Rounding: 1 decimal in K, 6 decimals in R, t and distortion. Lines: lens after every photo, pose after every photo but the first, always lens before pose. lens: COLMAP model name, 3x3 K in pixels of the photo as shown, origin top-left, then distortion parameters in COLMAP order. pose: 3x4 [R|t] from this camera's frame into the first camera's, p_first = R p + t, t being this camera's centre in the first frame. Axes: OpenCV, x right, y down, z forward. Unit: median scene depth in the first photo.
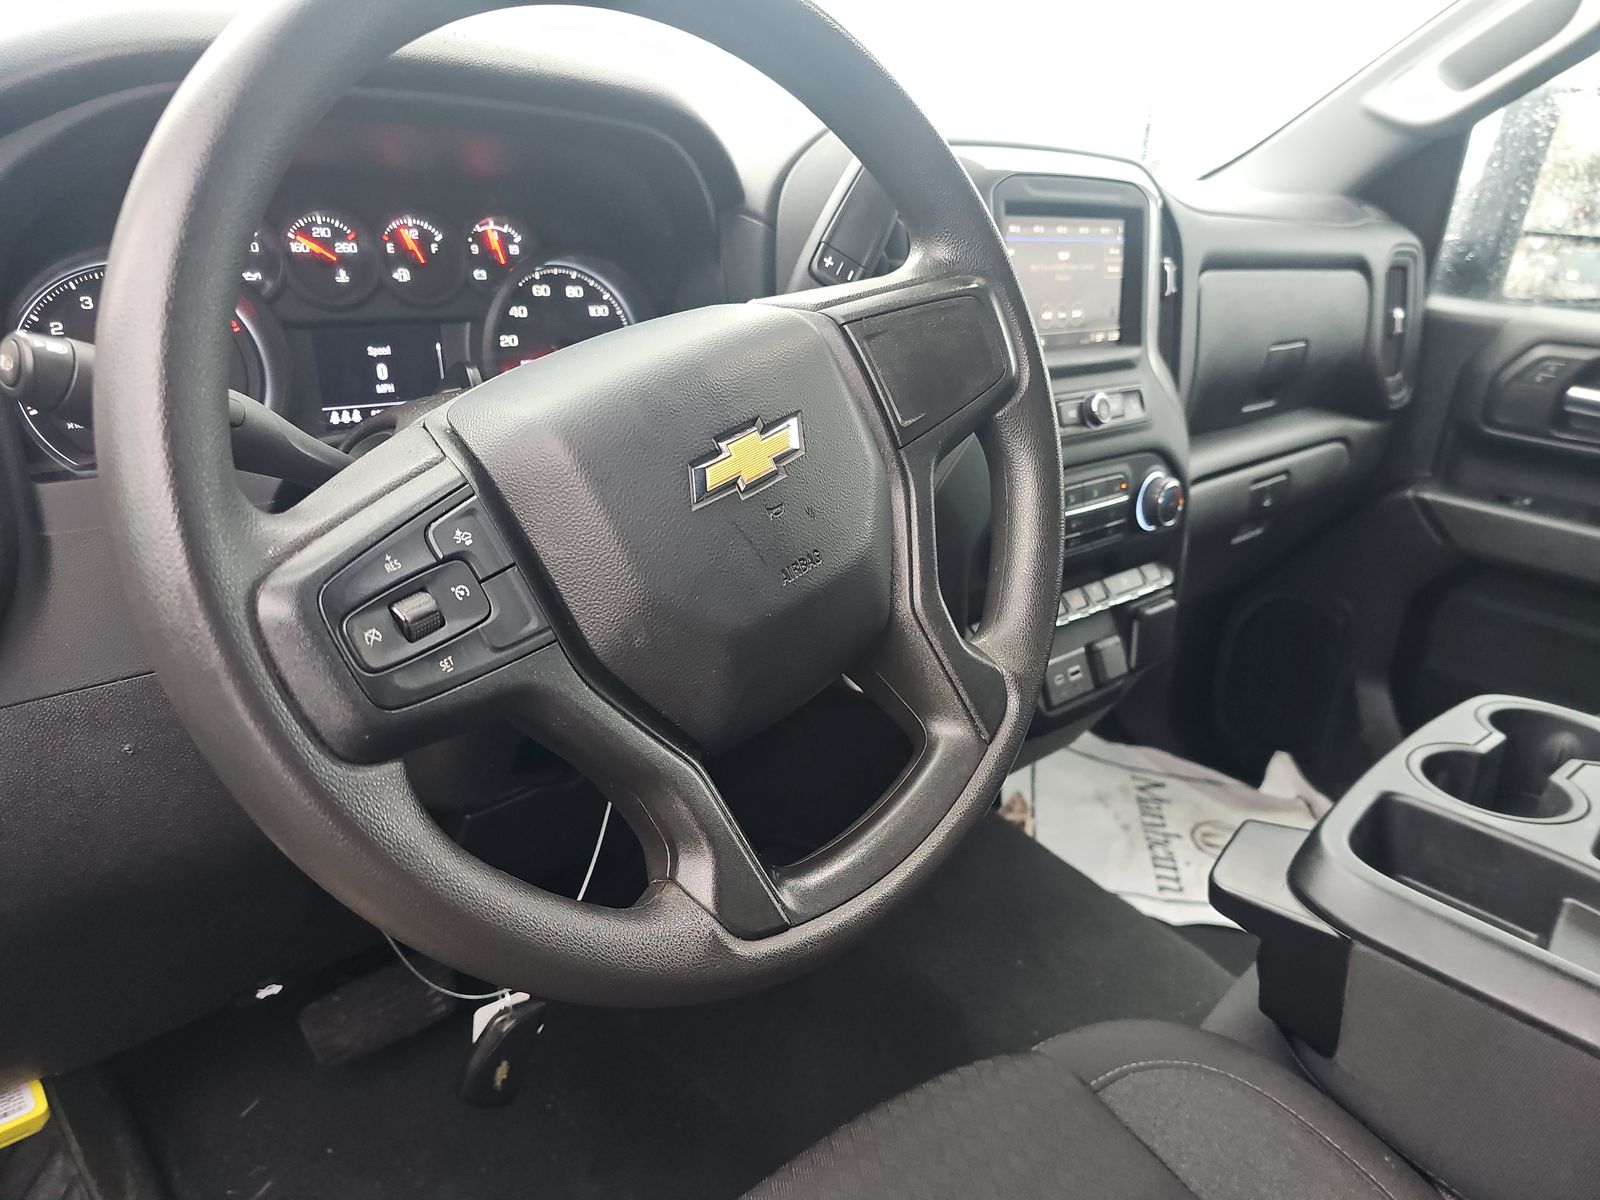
lens RADIAL K [[1093.9, 0, 820.9], [0, 1093.9, 598.5], [0, 0, 1]] dist [0.023905, -0.029221]
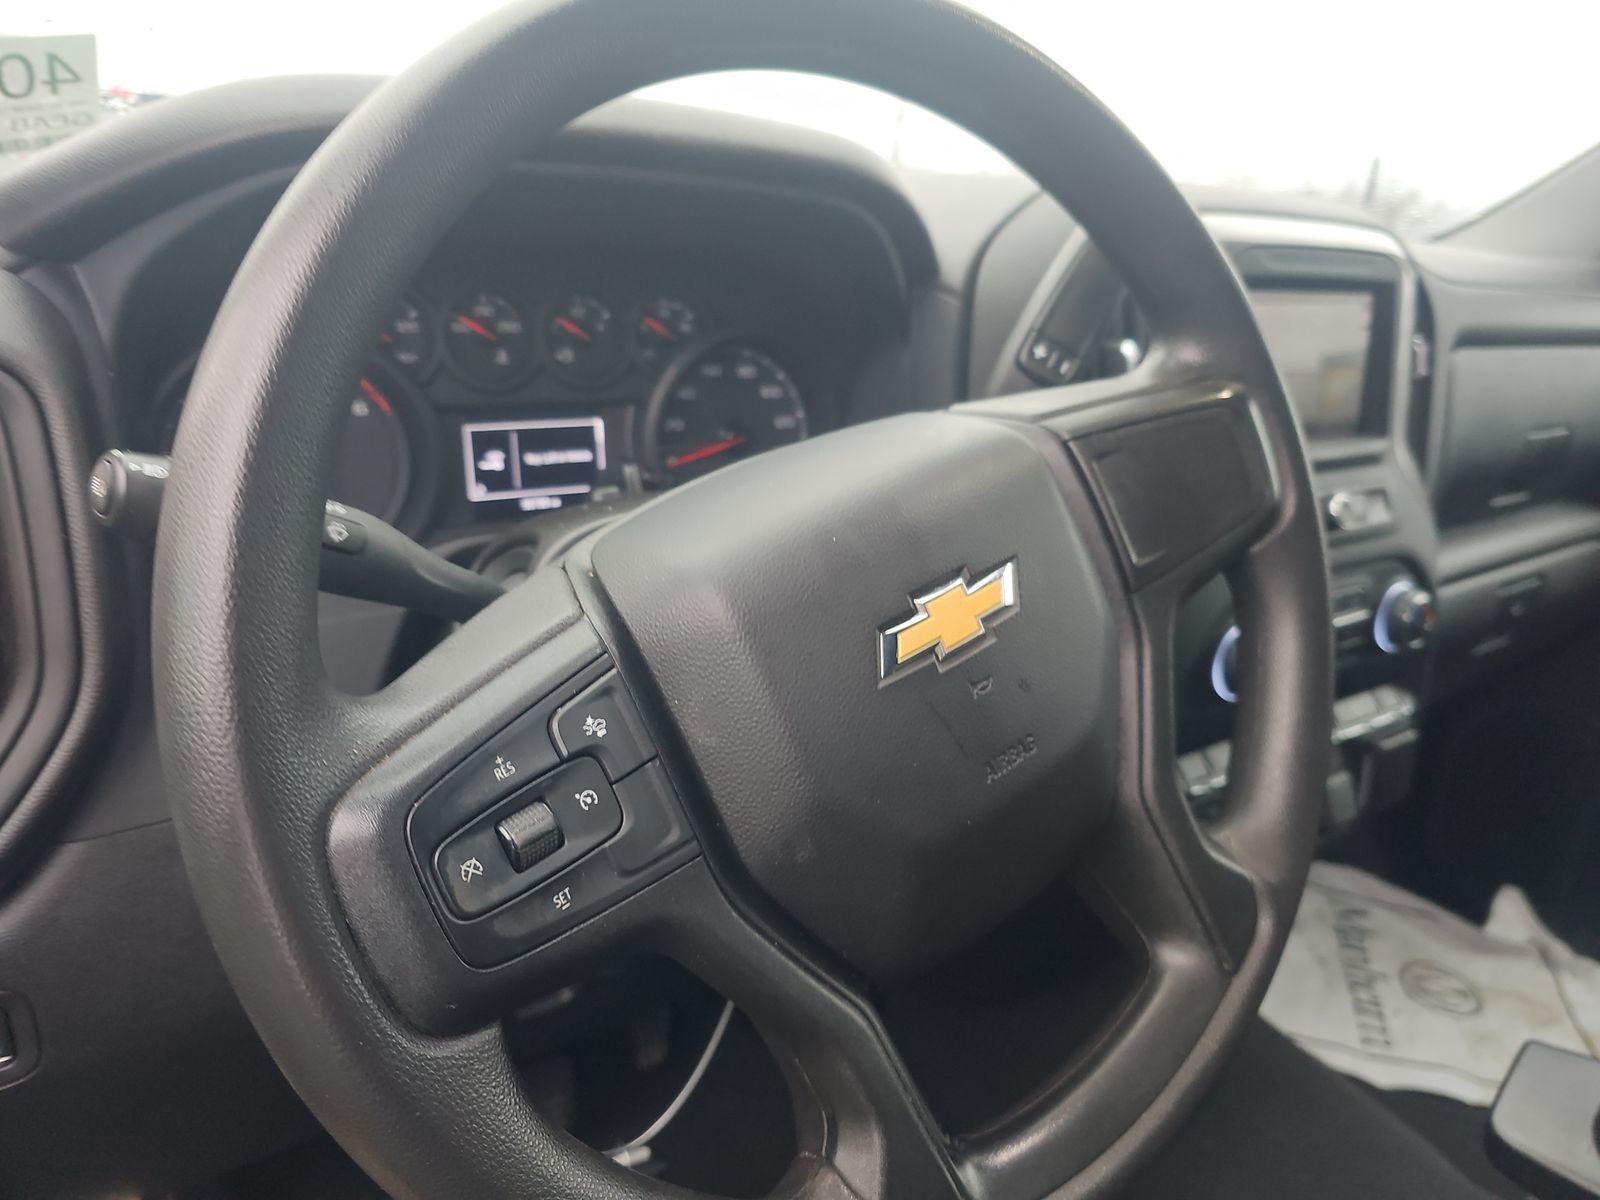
lens RADIAL K [[1093.9, 0, 807.4], [0, 1093.9, 577.3], [0, 0, 1]] dist [0.002620, -0.004220]
pose [[0.987827, 0.048892, -0.147673, -0.044859], [-0.056767, 0.997155, -0.049592, -0.094272], [0.144829, 0.057371, 0.987792, 0.166890]]
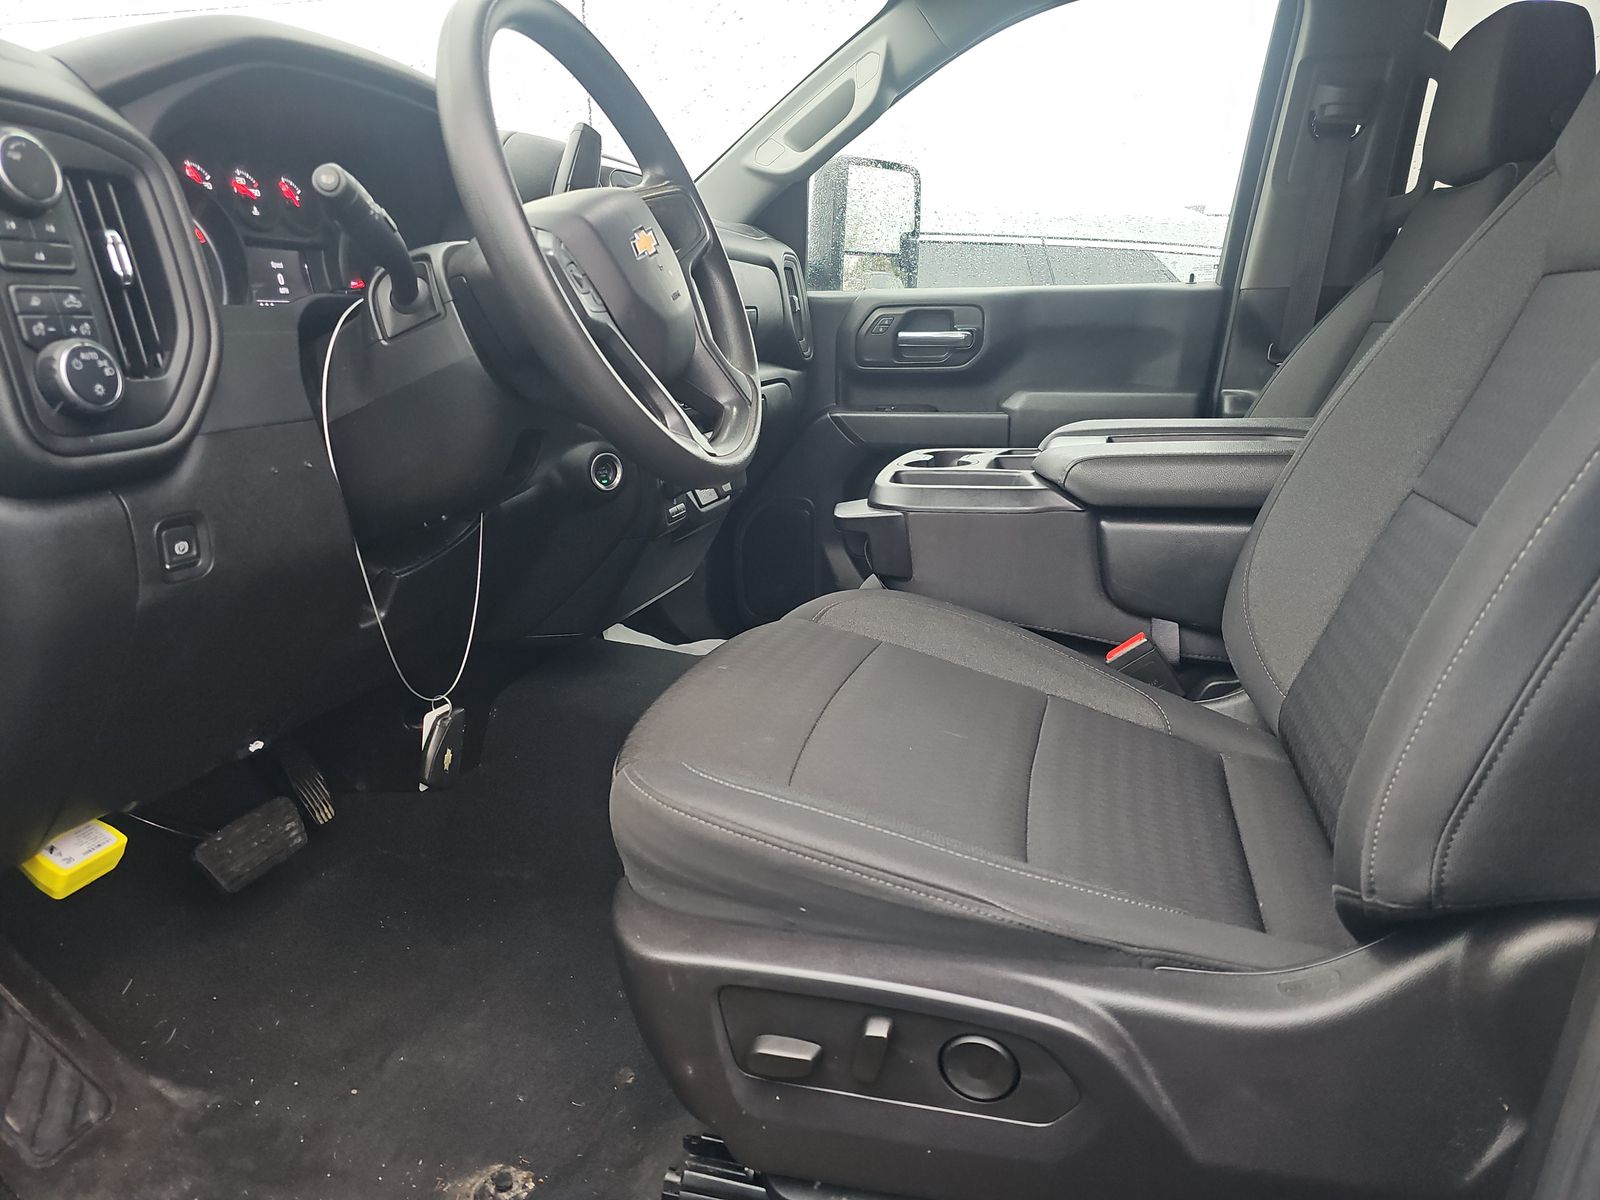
lens RADIAL K [[1079.6, 0, 805.1], [0, 1079.6, 623.9], [0, 0, 1]] dist [0.070855, -0.075081]
pose [[0.848338, -0.201761, 0.489506, -0.778198], [0.241609, 0.970191, -0.018835, 0.557885], [-0.471114, 0.134248, 0.871797, -0.702995]]
